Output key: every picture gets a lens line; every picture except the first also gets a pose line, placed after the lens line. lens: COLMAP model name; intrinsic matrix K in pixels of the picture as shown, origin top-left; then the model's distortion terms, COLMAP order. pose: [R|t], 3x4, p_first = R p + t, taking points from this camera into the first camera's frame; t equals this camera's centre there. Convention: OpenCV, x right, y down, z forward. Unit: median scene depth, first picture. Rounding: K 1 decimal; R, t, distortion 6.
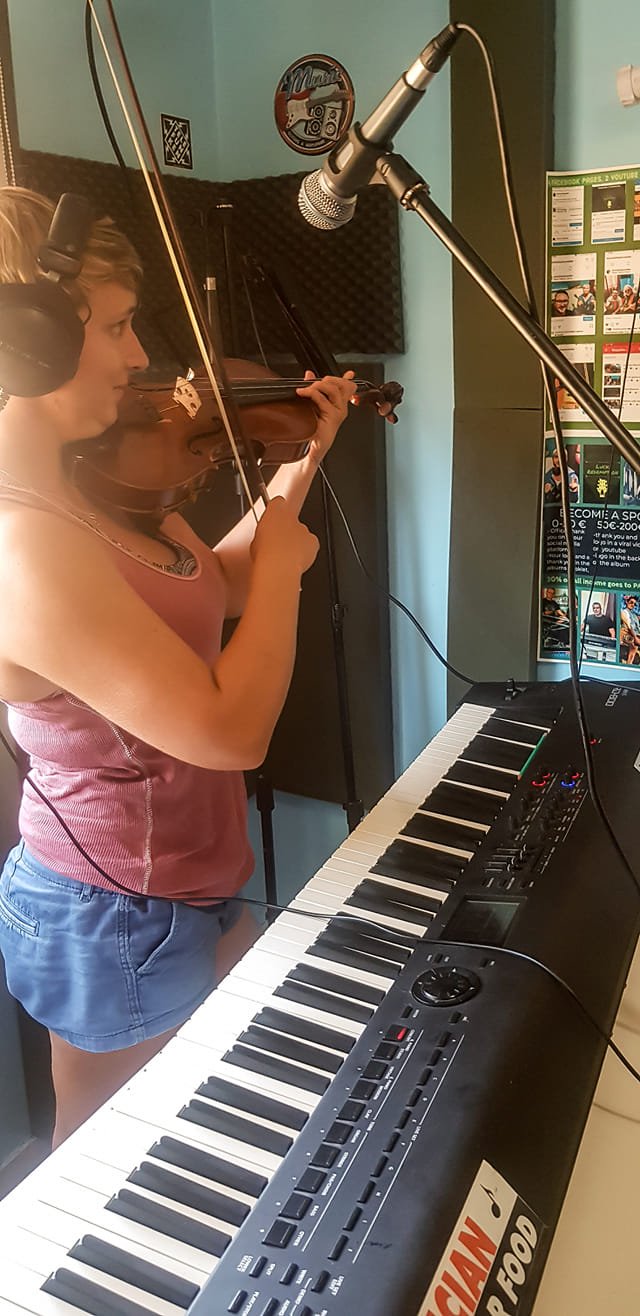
lens RADIAL K [[1085.0, 0, 319.7], [0, 1085.0, 653.2], [0, 0, 1]] dist [-0.019910, -0.012480]
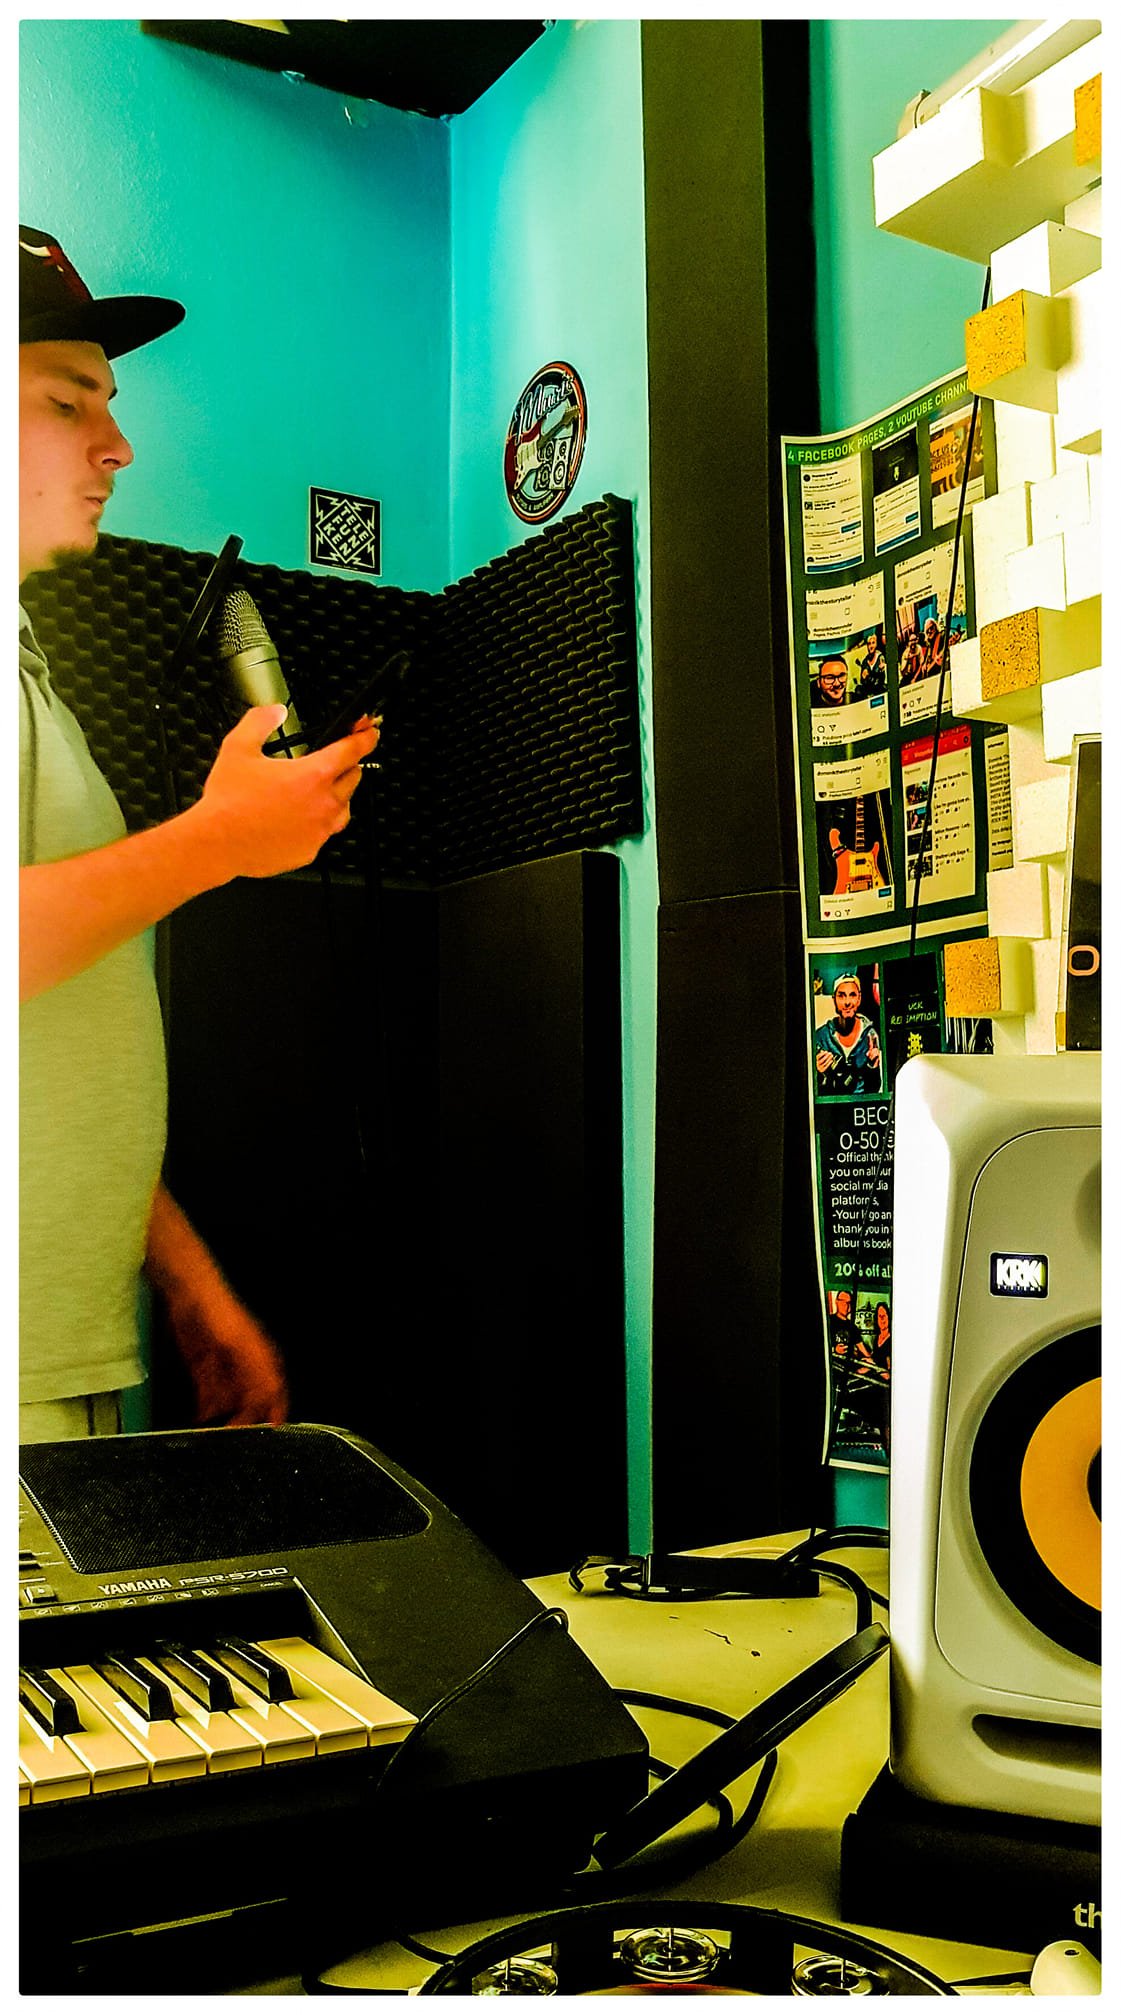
lens RADIAL K [[1843.4, 0, 552.8], [0, 1843.4, 995.6], [0, 0, 1]] dist [0.001182, 0.000000]
pose [[0.873162, -0.012486, -0.487270, 0.514839], [-0.161756, 0.935598, -0.313832, 0.088316], [0.459807, 0.352845, 0.814910, 0.318981]]
